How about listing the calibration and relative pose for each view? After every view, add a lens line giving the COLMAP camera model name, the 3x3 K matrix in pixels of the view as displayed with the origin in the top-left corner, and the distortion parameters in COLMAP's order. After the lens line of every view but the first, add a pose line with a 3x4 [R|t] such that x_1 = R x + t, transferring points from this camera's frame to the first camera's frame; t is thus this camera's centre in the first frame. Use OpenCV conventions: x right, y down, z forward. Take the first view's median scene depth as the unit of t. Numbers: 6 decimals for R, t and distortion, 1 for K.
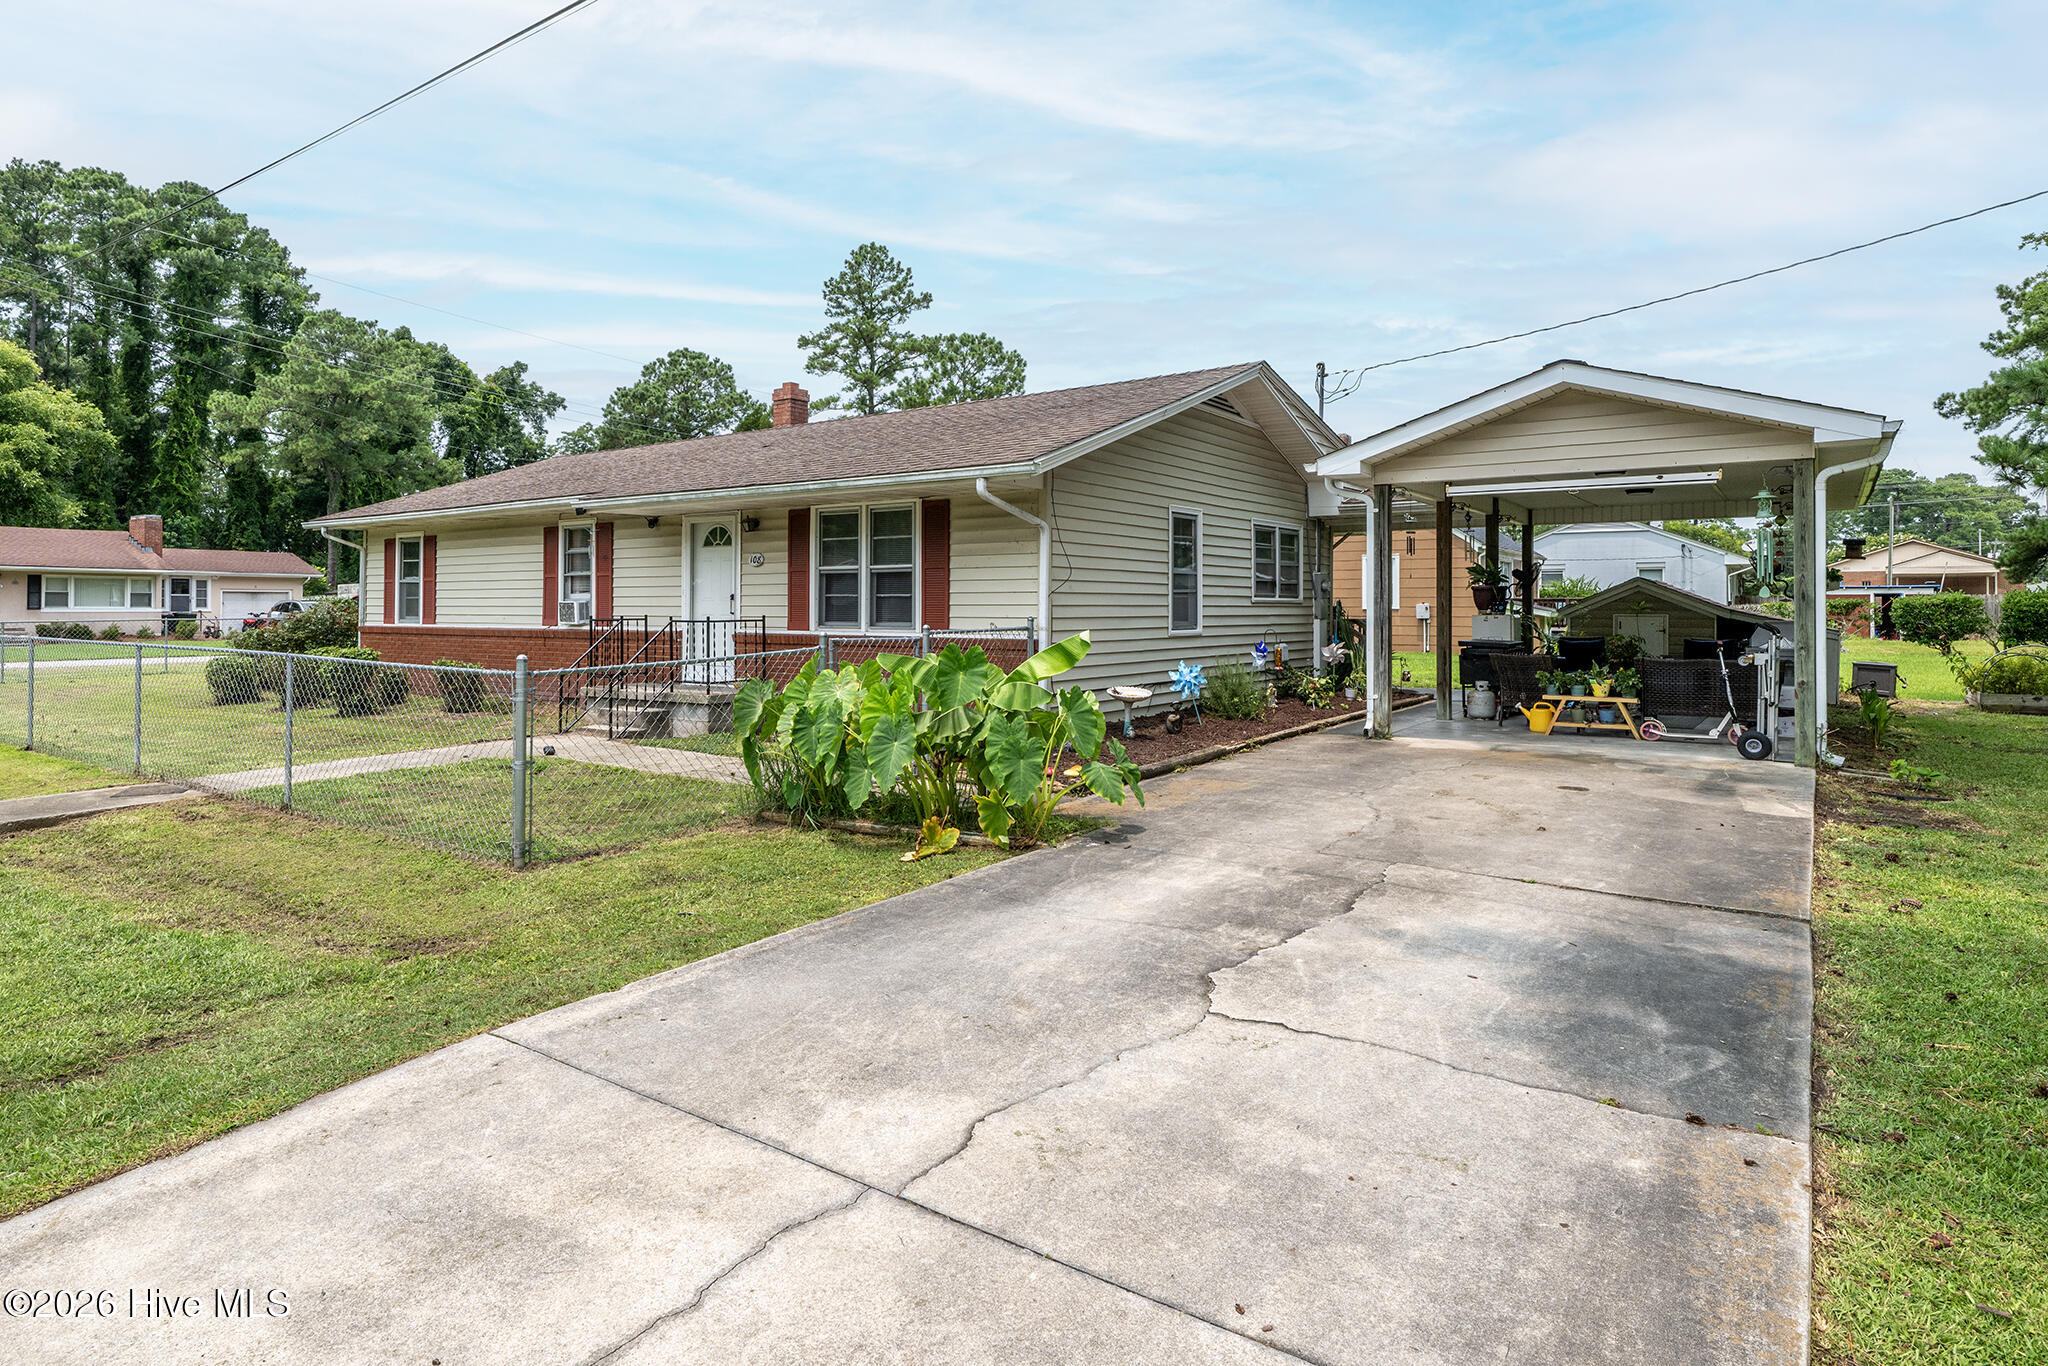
lens RADIAL K [[1083.4, 0, 1019.3], [0, 1083.4, 576.5], [0, 0, 1]] dist [0.005711, -0.001730]
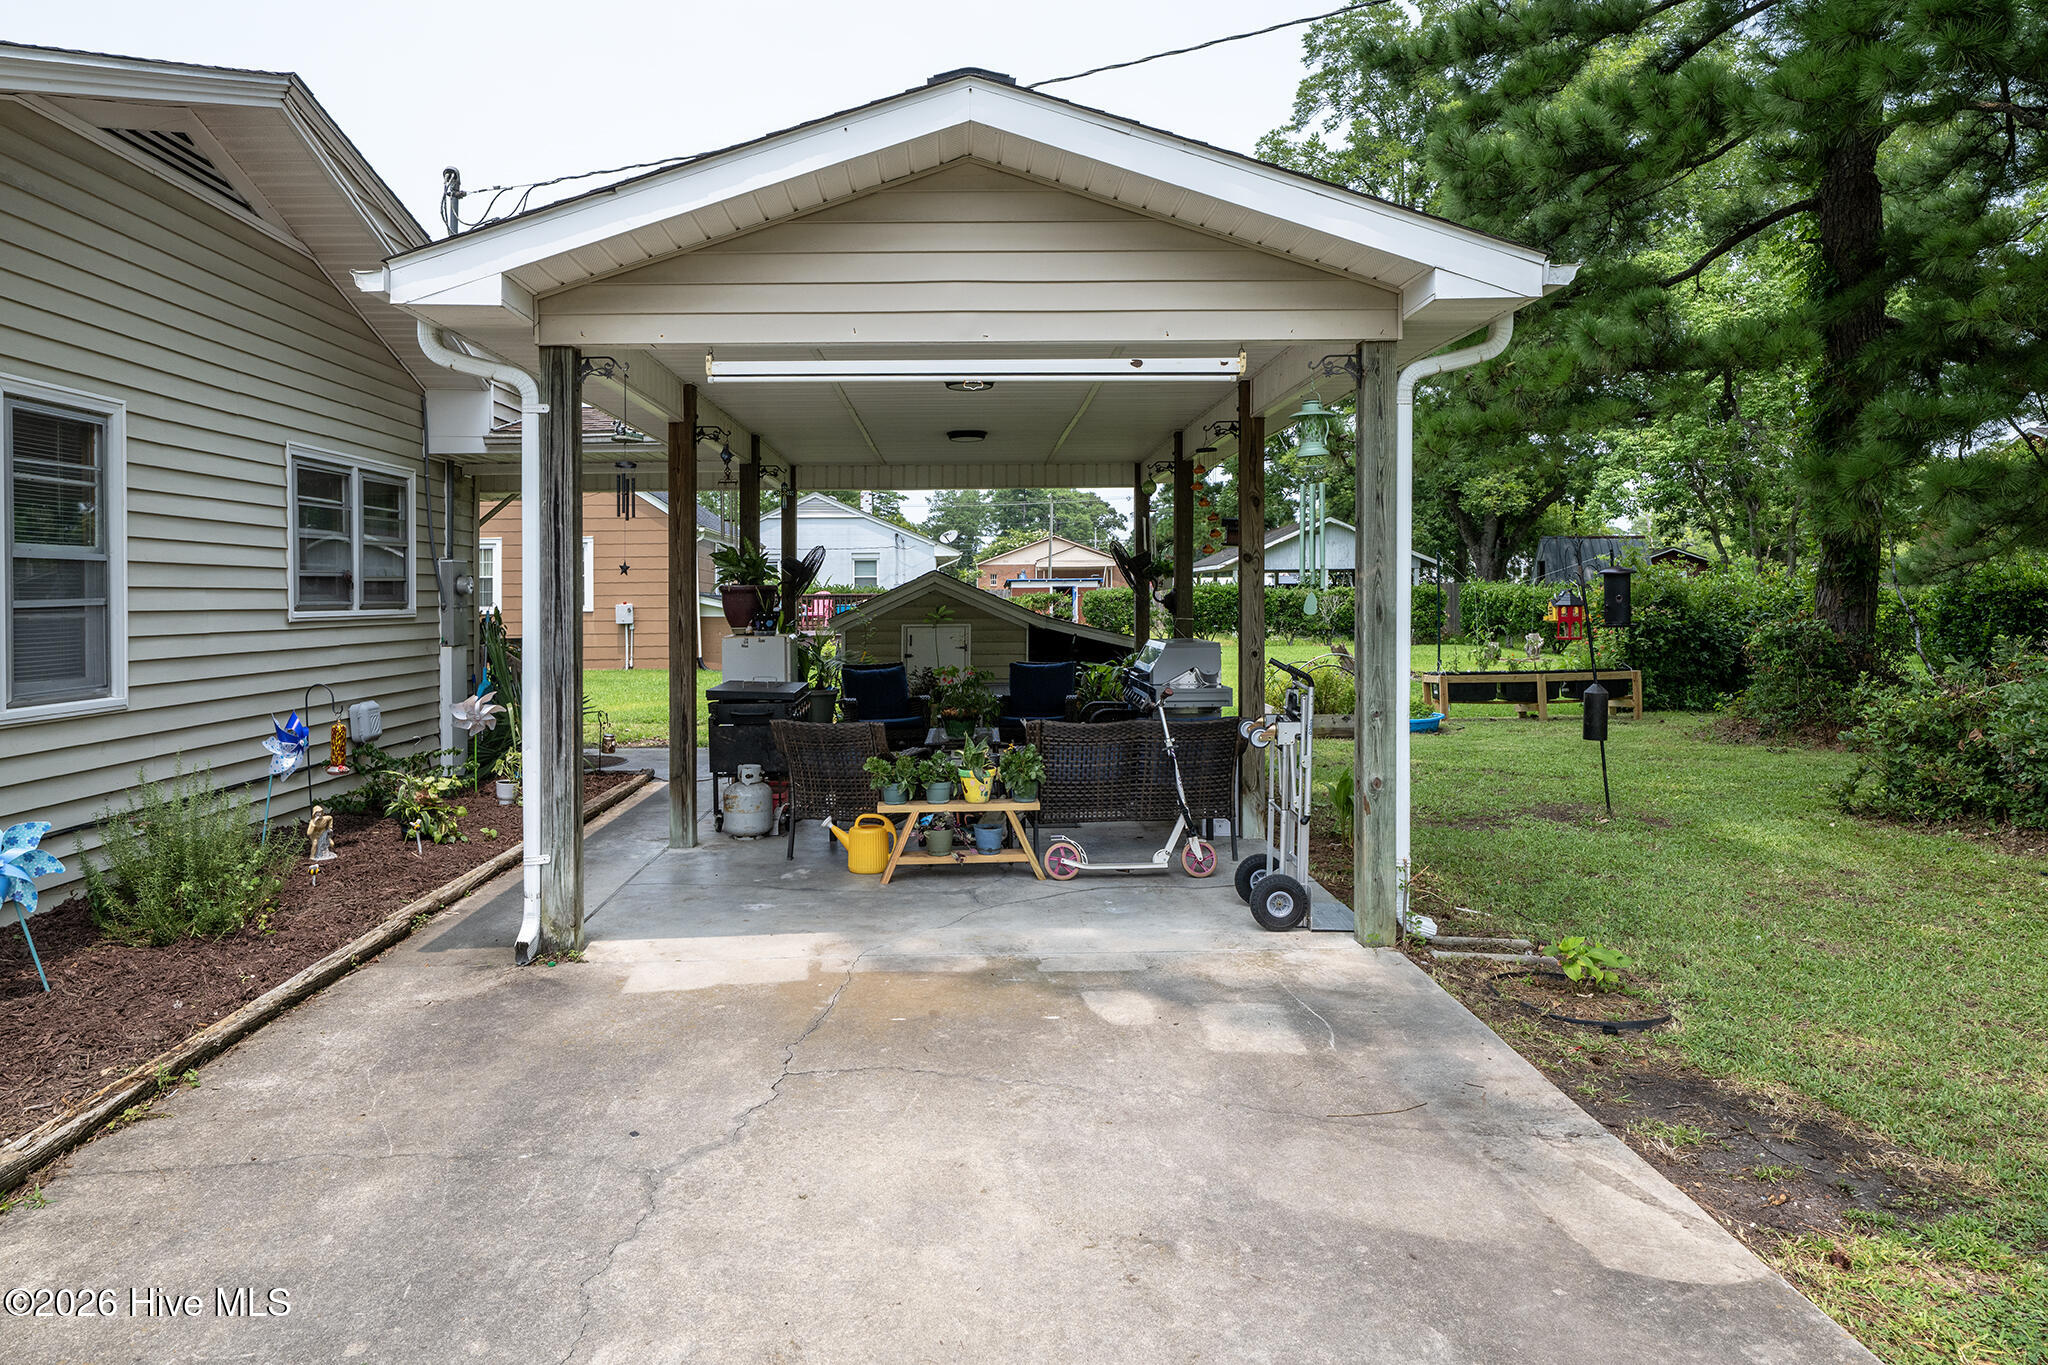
lens RADIAL K [[1229.7, 0, 944.4], [0, 1229.7, 601.3], [0, 0, 1]] dist [-0.001701, 0.001863]
pose [[0.816183, -0.011058, 0.577688, 0.153072], [-0.005213, 0.999635, 0.026500, -0.000768], [-0.577770, -0.024640, 0.815827, 0.443738]]
